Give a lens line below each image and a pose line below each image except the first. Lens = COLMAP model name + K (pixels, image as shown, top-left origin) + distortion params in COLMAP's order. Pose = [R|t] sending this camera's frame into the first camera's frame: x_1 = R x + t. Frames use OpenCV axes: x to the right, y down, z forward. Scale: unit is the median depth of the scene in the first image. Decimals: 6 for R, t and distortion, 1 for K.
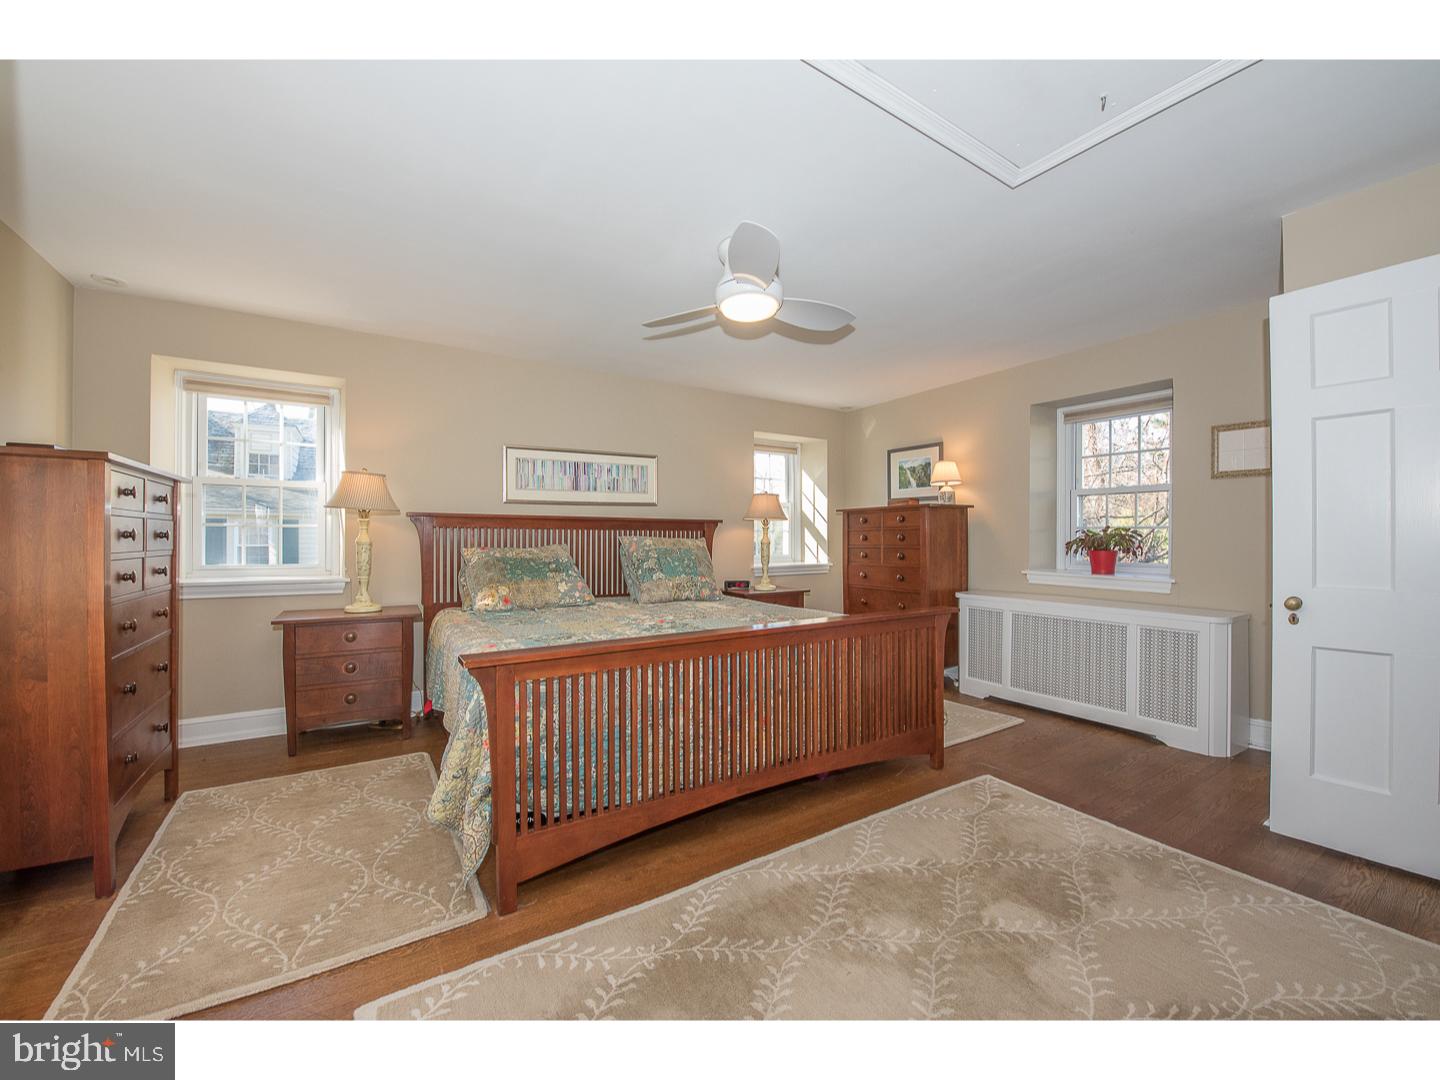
lens RADIAL K [[575.7, 0, 716.8], [0, 575.7, 540.9], [0, 0, 1]] dist [-0.019398, -0.001525]
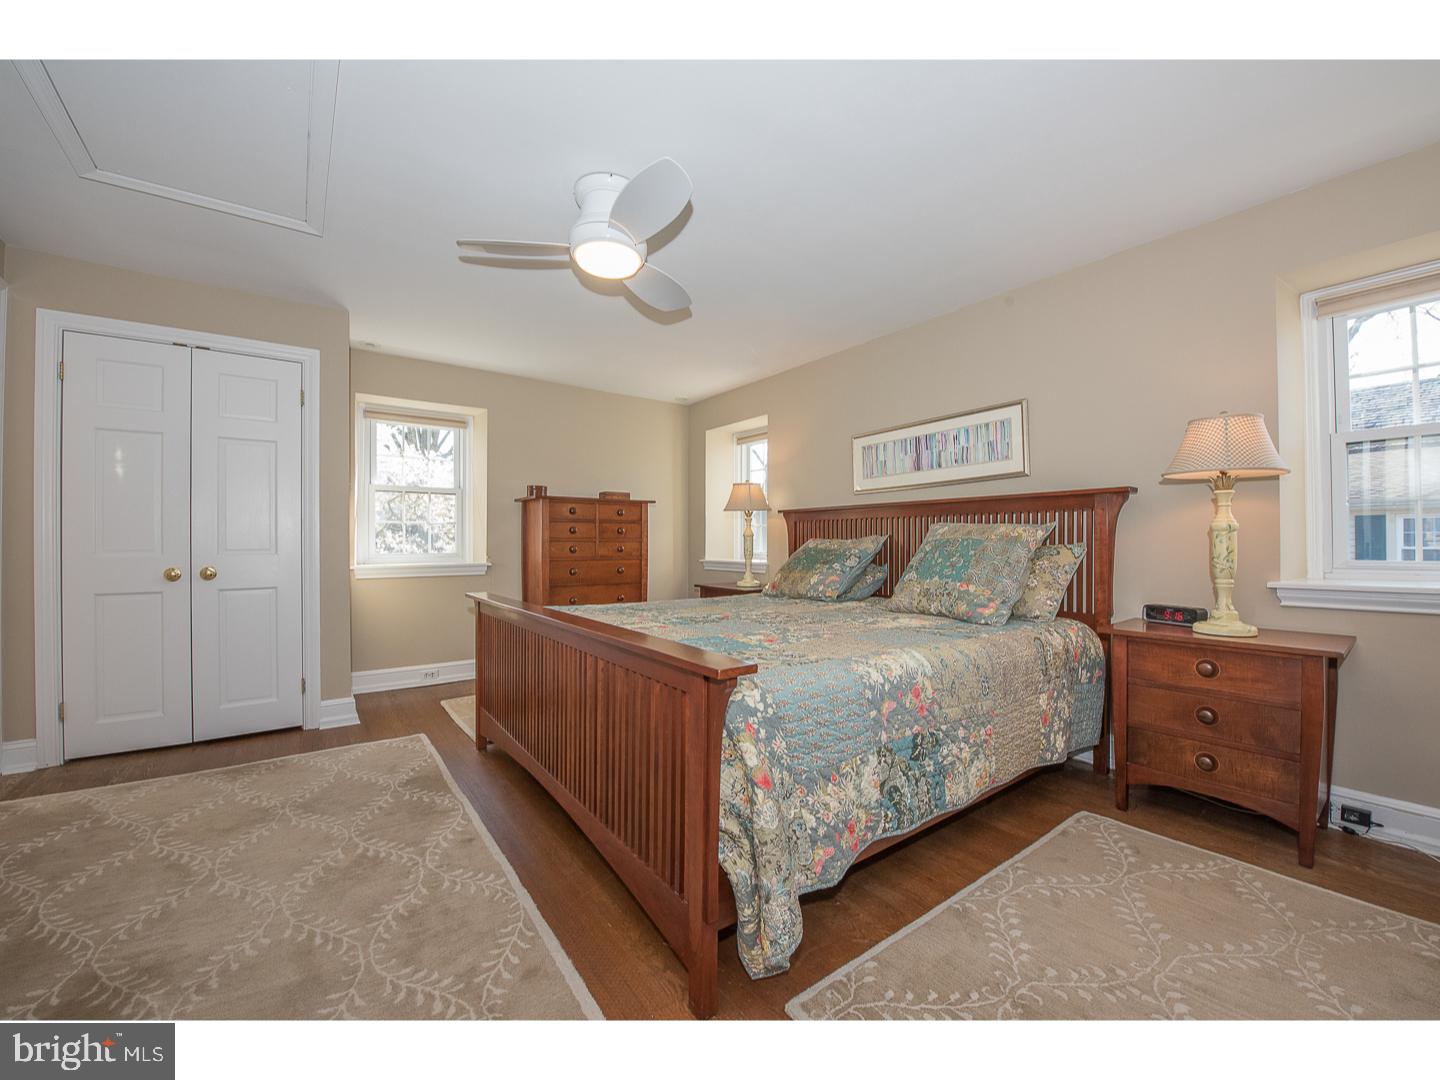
lens RADIAL K [[575.7, 0, 717.9], [0, 575.7, 539.4], [0, 0, 1]] dist [-0.019398, -0.001525]
pose [[0.054123, -0.004581, -0.998524, 0.564404], [0.002076, 0.999988, -0.004475, 0.014647], [0.998532, -0.001831, 0.054132, 0.659571]]
